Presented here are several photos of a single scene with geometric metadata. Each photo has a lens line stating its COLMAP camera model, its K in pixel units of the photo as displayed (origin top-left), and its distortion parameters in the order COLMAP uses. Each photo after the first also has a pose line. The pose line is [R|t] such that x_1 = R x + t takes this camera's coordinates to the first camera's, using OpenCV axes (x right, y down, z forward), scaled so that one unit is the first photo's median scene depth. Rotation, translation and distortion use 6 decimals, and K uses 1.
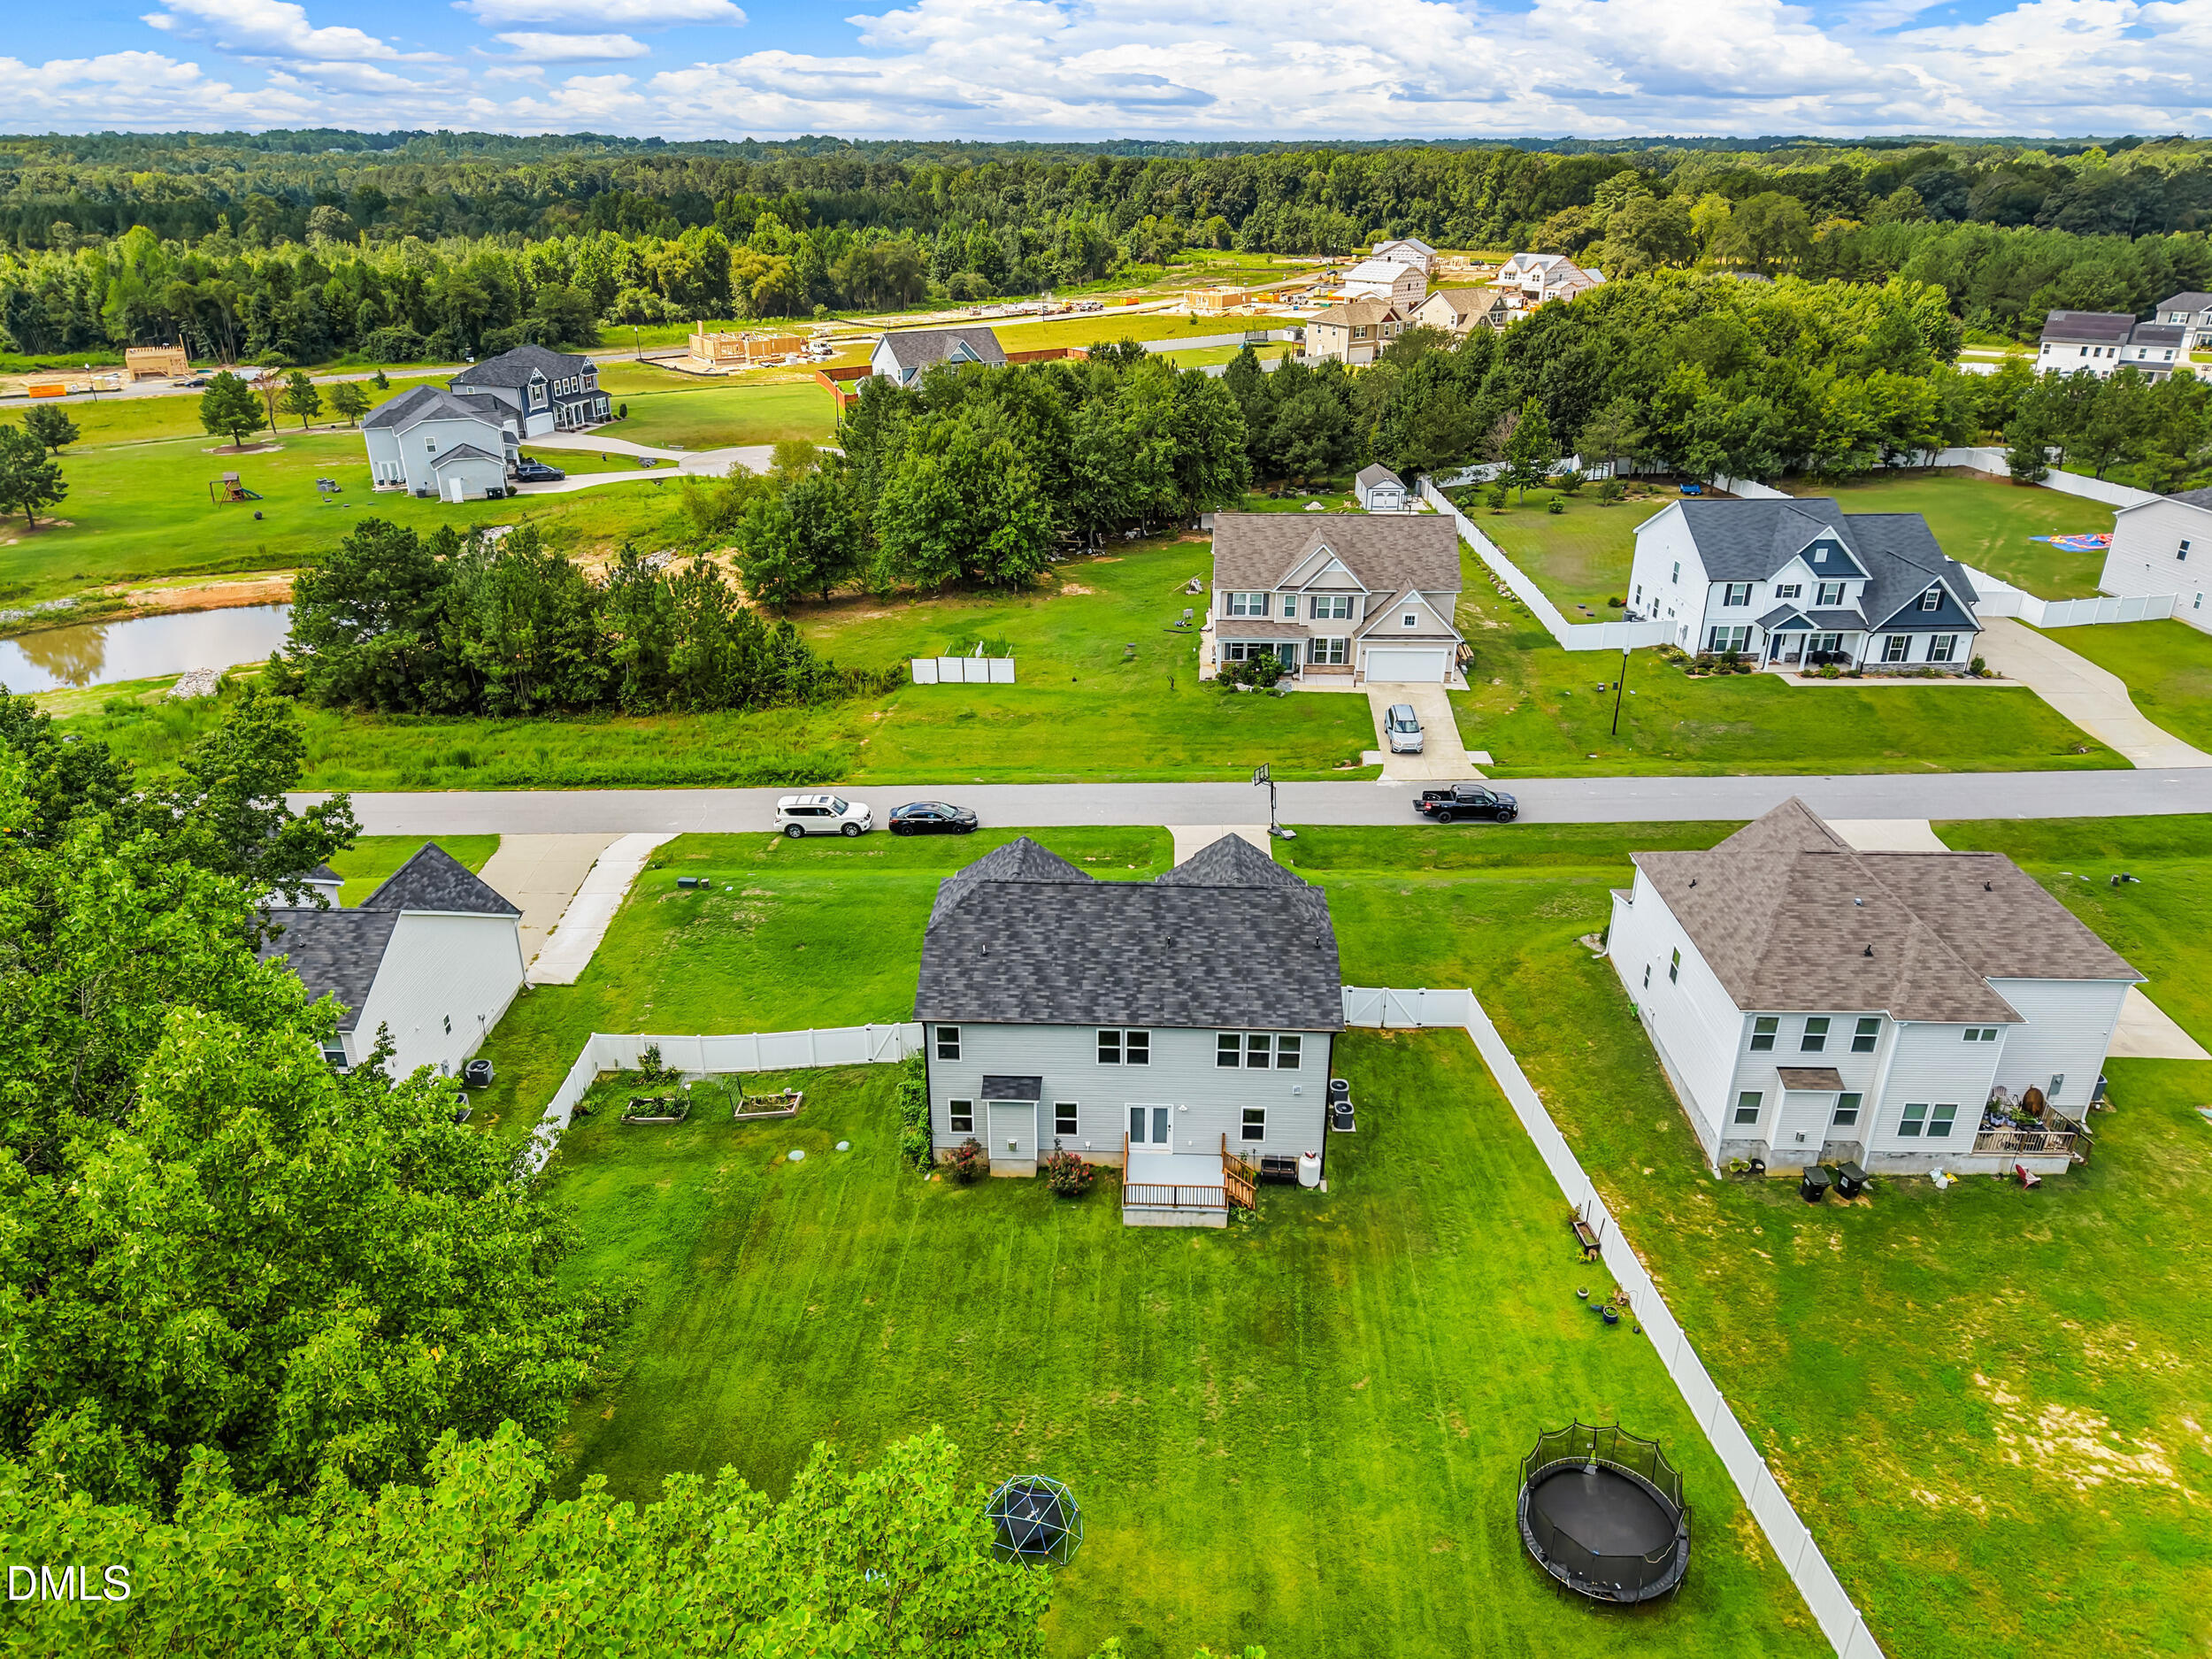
lens RADIAL K [[1485.4, 0, 1103.1], [0, 1485.4, 824.4], [0, 0, 1]] dist [0.030345, -0.009252]
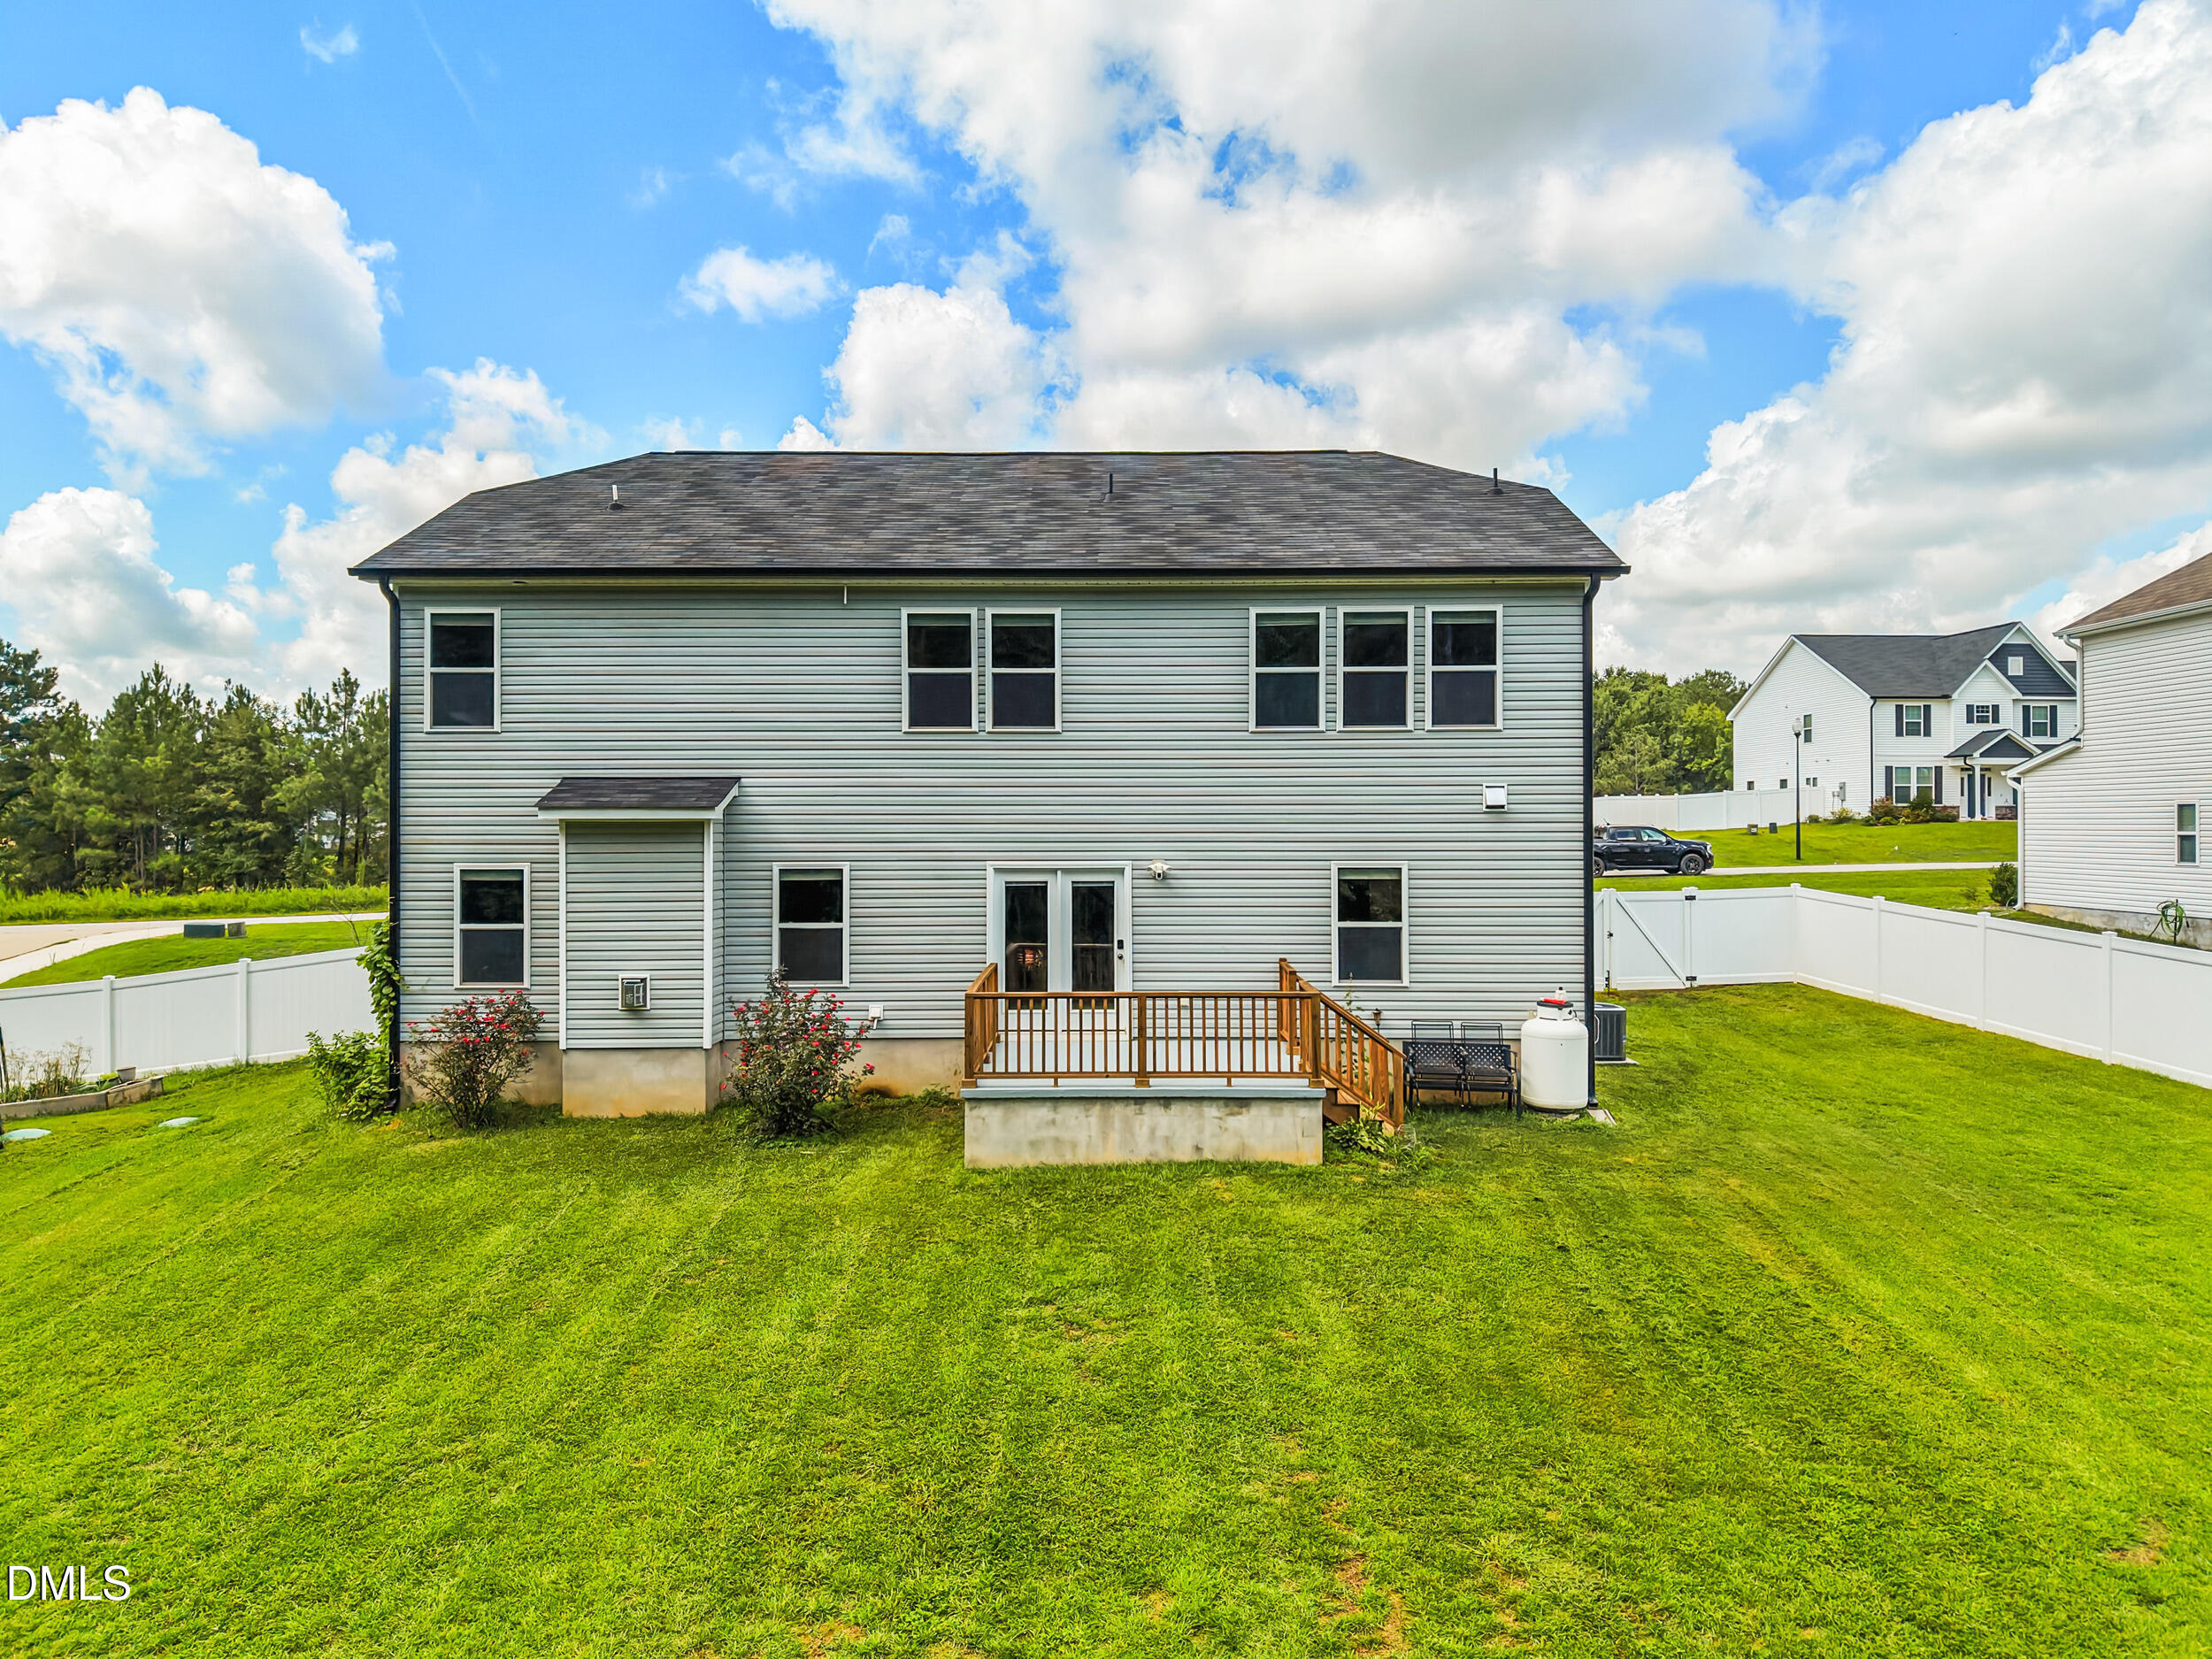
lens RADIAL K [[1485.4, 0, 1119.6], [0, 1485.4, 827.7], [0, 0, 1]] dist [0.030345, -0.009252]
pose [[0.999203, -0.002234, 0.039860, 0.031136], [0.018105, 0.915214, -0.402562, 0.313656], [-0.035581, 0.402963, 0.914524, 0.684222]]
